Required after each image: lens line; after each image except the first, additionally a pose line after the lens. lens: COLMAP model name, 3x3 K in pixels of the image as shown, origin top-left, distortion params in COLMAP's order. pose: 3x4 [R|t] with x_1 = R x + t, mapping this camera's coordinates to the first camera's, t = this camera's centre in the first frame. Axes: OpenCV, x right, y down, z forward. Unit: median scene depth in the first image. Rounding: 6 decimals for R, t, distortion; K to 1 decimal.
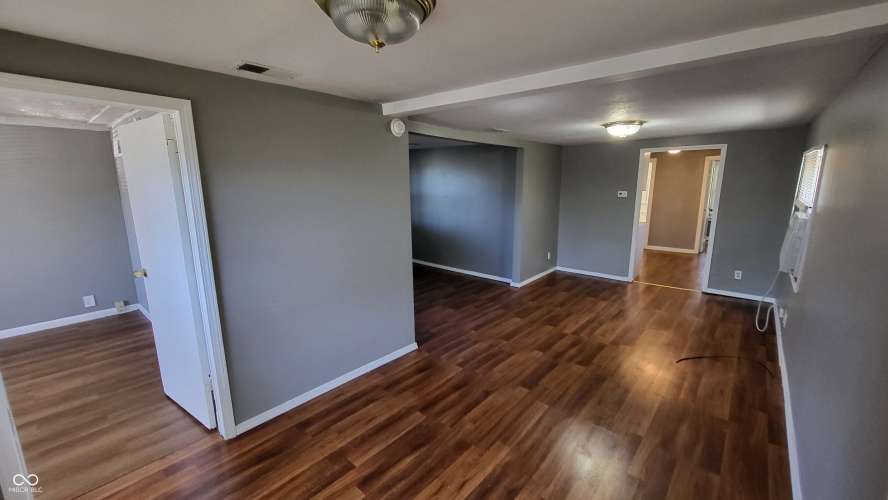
lens RADIAL K [[352.1, 0, 446.5], [0, 352.1, 246.7], [0, 0, 1]] dist [-0.000531, -0.000437]
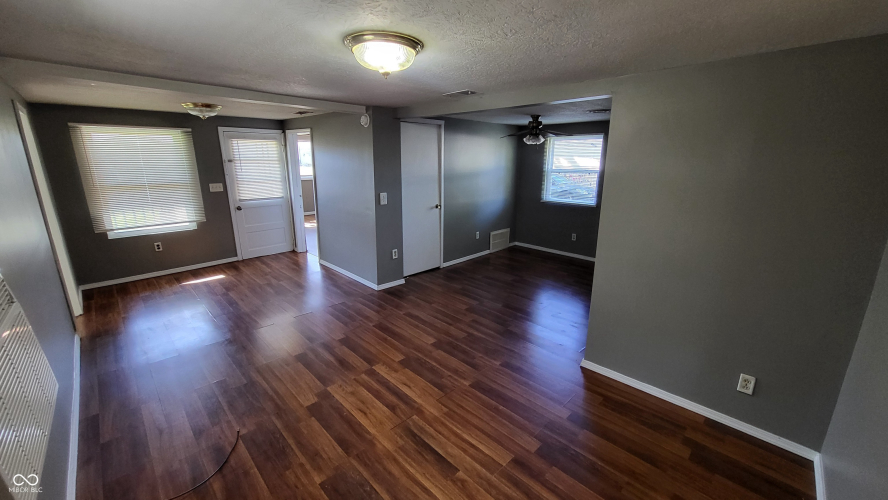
lens RADIAL K [[352.1, 0, 446.5], [0, 352.1, 246.7], [0, 0, 1]] dist [-0.000531, -0.000437]
pose [[-0.073711, 0.241655, -0.967559, 0.927033], [-0.193328, 0.948331, 0.251581, -0.200298], [0.978361, 0.205601, -0.023184, 1.036137]]
